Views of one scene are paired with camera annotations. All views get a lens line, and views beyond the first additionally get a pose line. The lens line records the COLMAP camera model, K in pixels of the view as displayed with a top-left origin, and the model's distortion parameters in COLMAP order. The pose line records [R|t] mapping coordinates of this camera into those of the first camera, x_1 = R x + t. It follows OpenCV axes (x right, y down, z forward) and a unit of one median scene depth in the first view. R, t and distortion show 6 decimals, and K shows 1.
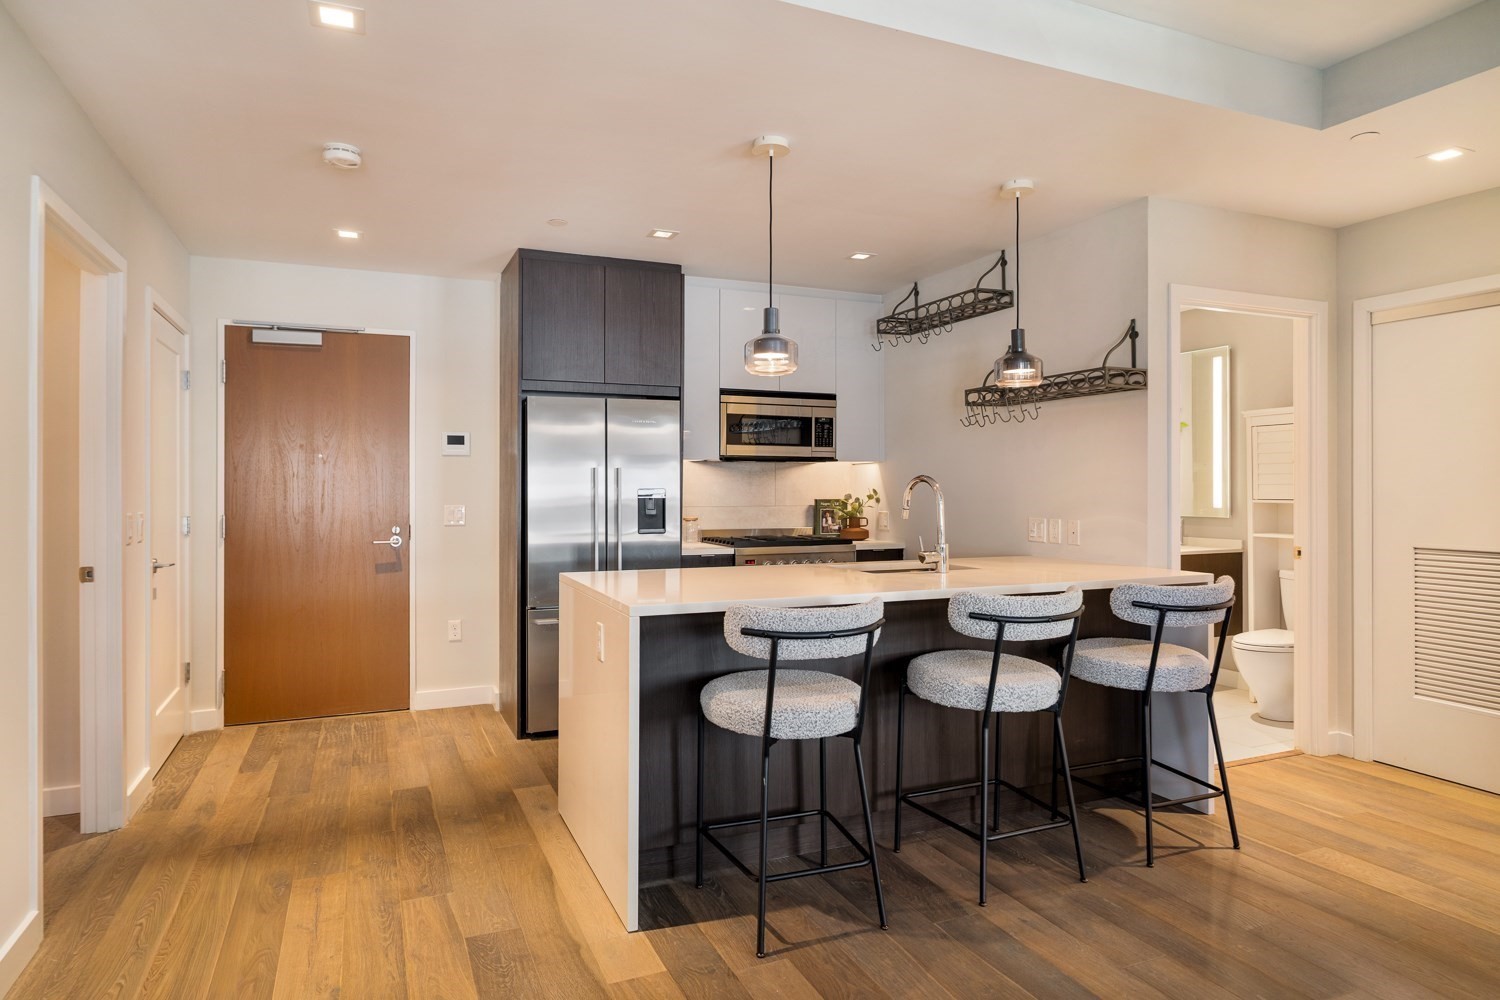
lens RADIAL K [[897.4, 0, 746.3], [0, 897.4, 478.8], [0, 0, 1]] dist [-0.003697, 0.001784]
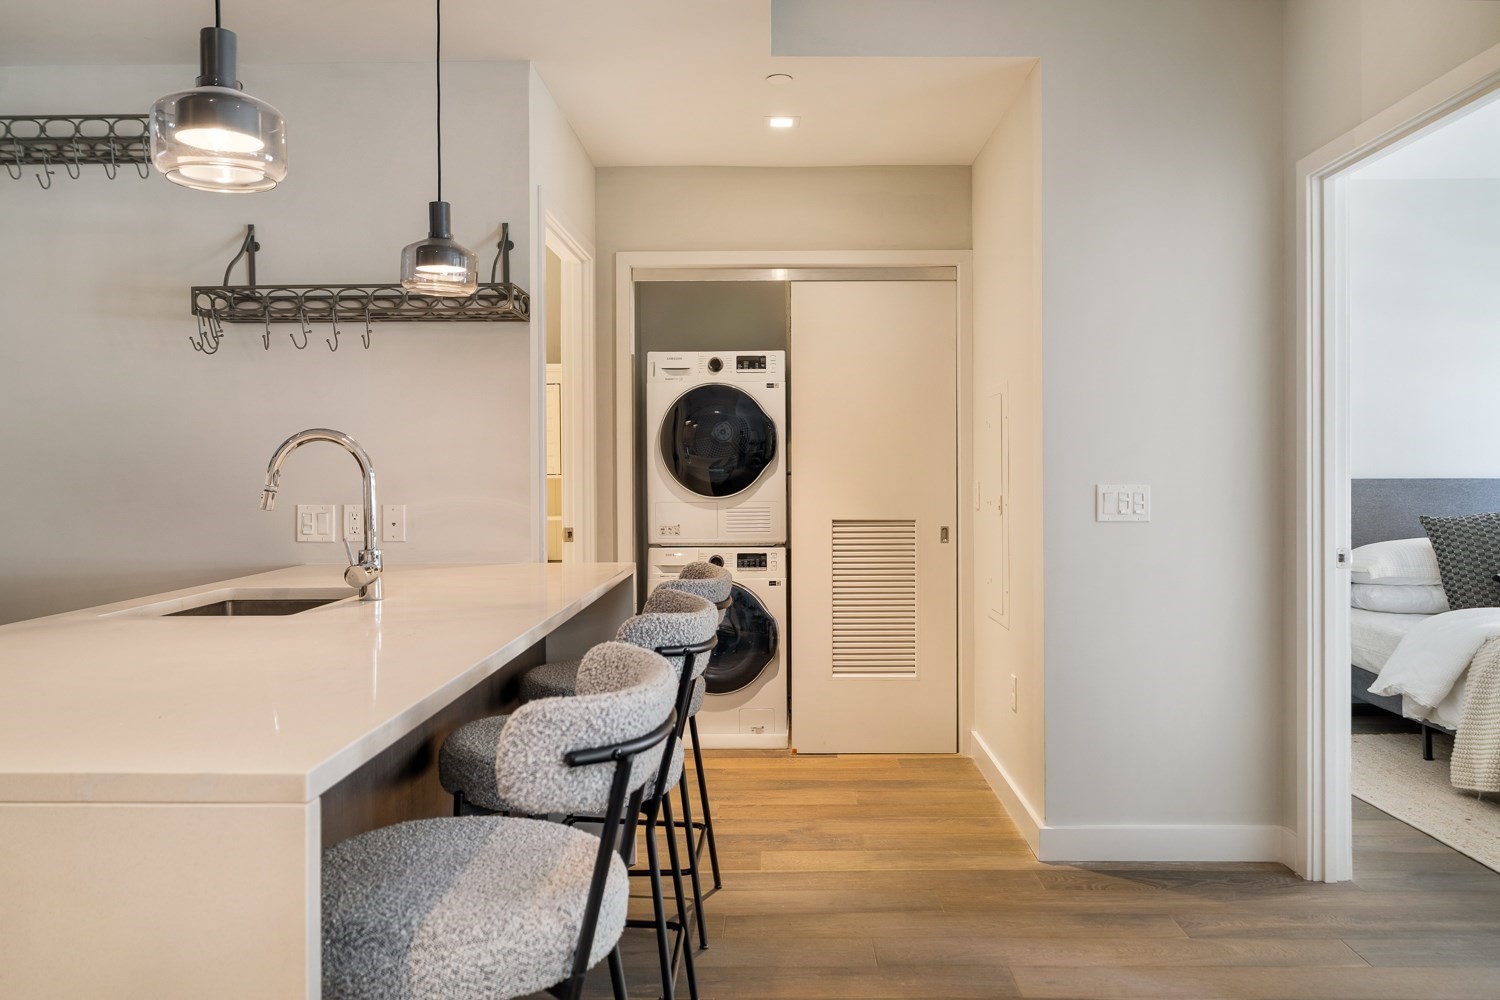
lens RADIAL K [[1081.3, 0, 764.0], [0, 1081.3, 481.6], [0, 0, 1]] dist [-0.001663, -0.002599]
pose [[0.406477, -0.011430, 0.913590, -0.230586], [-0.002152, 0.999907, 0.013467, 0.014769], [-0.913659, -0.007440, 0.406415, 0.369421]]
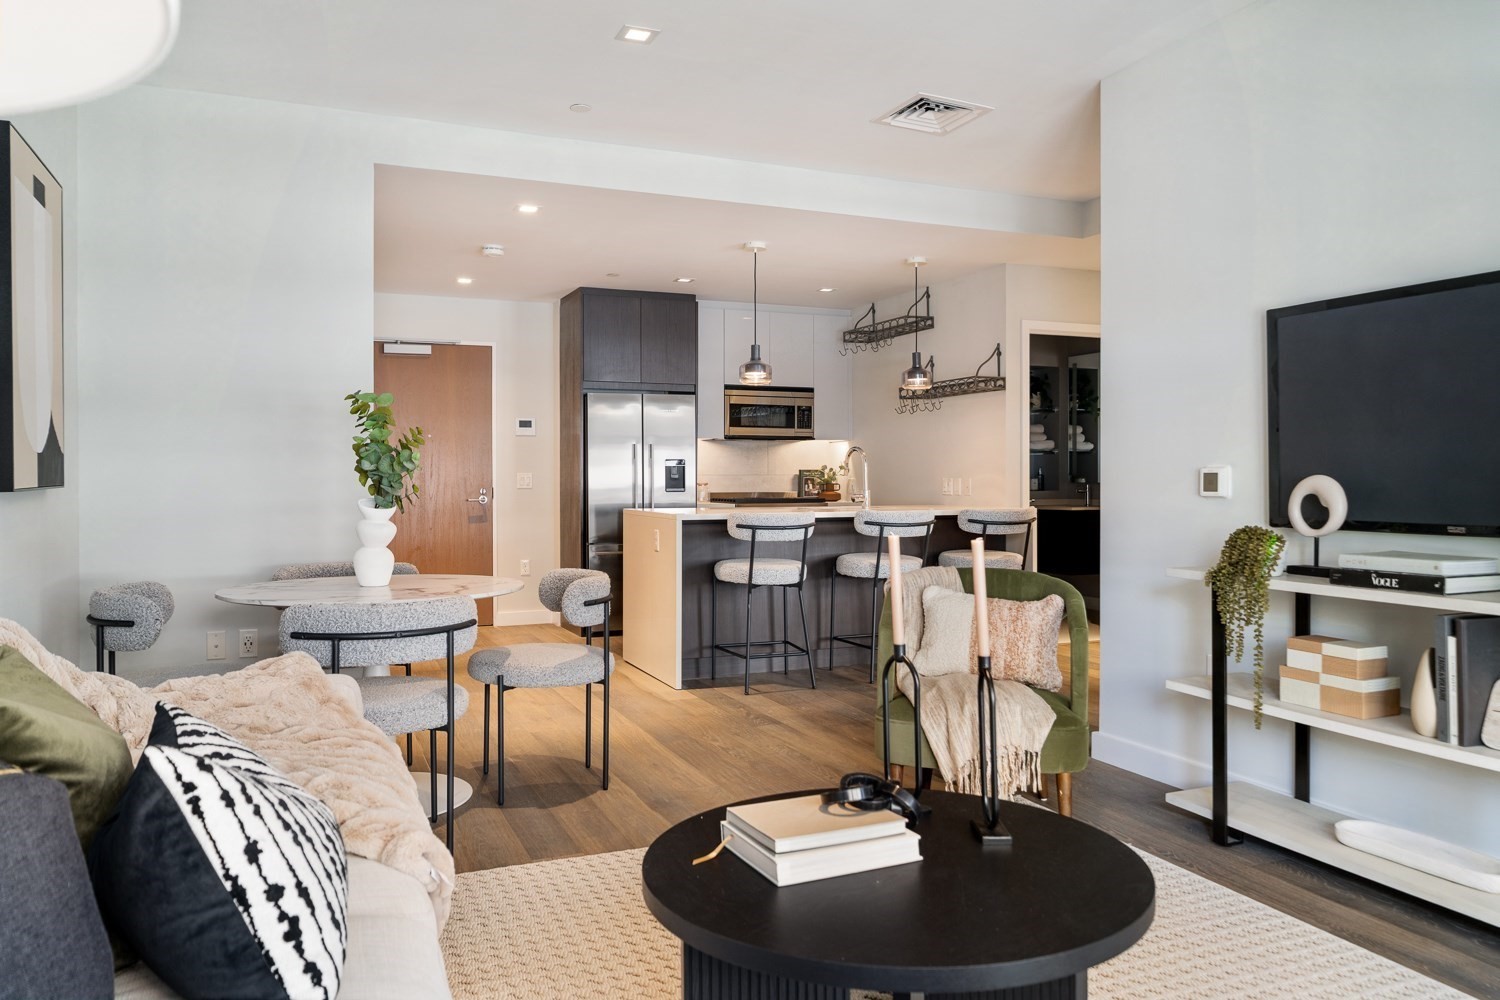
lens RADIAL K [[1097.7, 0, 749.5], [0, 1097.7, 478.4], [0, 0, 1]] dist [0.009112, -0.000306]
pose [[0.999981, -0.001675, -0.005854, 0.018789], [0.001732, 0.999951, 0.009783, 0.024432], [0.005837, -0.009793, 0.999935, -0.694762]]
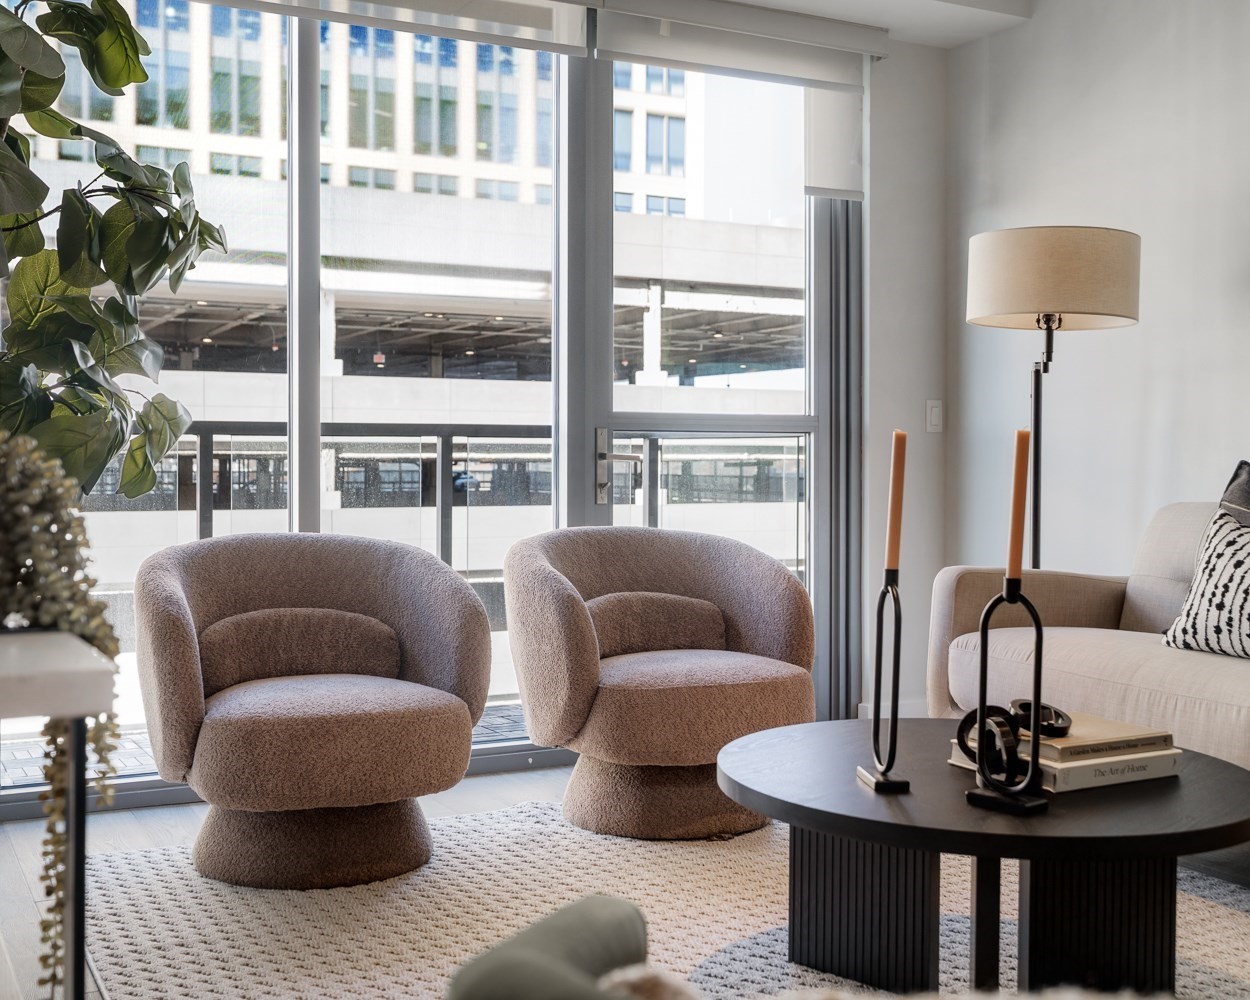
lens RADIAL K [[1430.6, 0, 588.7], [0, 1430.6, 473.7], [0, 0, 1]] dist [0.014967, 0.000000]
pose [[-0.997478, -0.001715, -0.070959, 0.252988], [-0.001904, 0.999995, 0.002598, 0.067871], [0.070954, 0.002726, -0.997476, 0.246535]]
